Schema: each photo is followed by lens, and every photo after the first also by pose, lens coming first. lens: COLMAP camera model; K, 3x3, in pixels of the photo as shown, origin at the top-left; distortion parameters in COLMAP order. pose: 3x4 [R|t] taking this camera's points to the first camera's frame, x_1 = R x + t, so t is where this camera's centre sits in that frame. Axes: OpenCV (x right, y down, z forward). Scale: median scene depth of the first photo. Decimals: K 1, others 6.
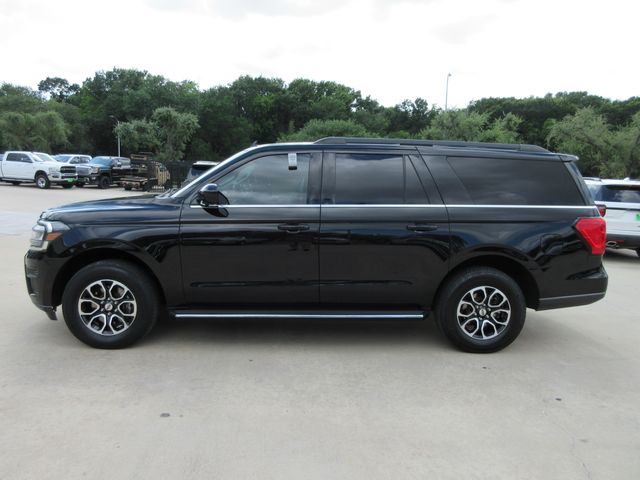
lens RADIAL K [[482.7, 0, 320.0], [0, 482.7, 240.0], [0, 0, 1]] dist [0.006443, 0.005982]
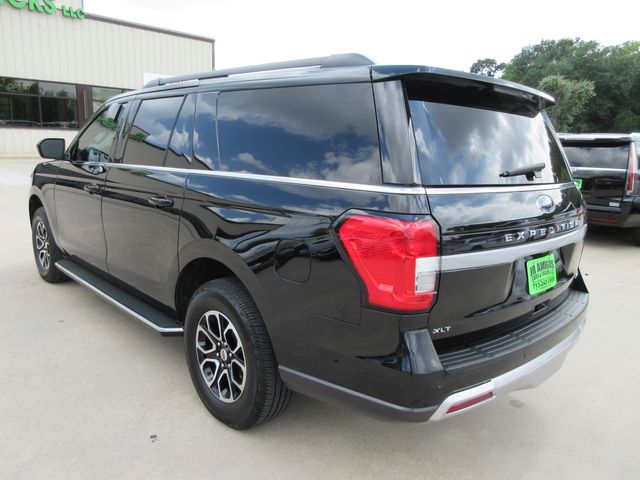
lens RADIAL K [[482.7, 0, 320.0], [0, 482.7, 240.0], [0, 0, 1]] dist [0.006443, 0.005982]
pose [[0.656038, 0.149897, -0.739692, 0.101598], [-0.118914, 0.988366, 0.094825, -0.007297], [0.745301, 0.025751, 0.666231, 0.084326]]
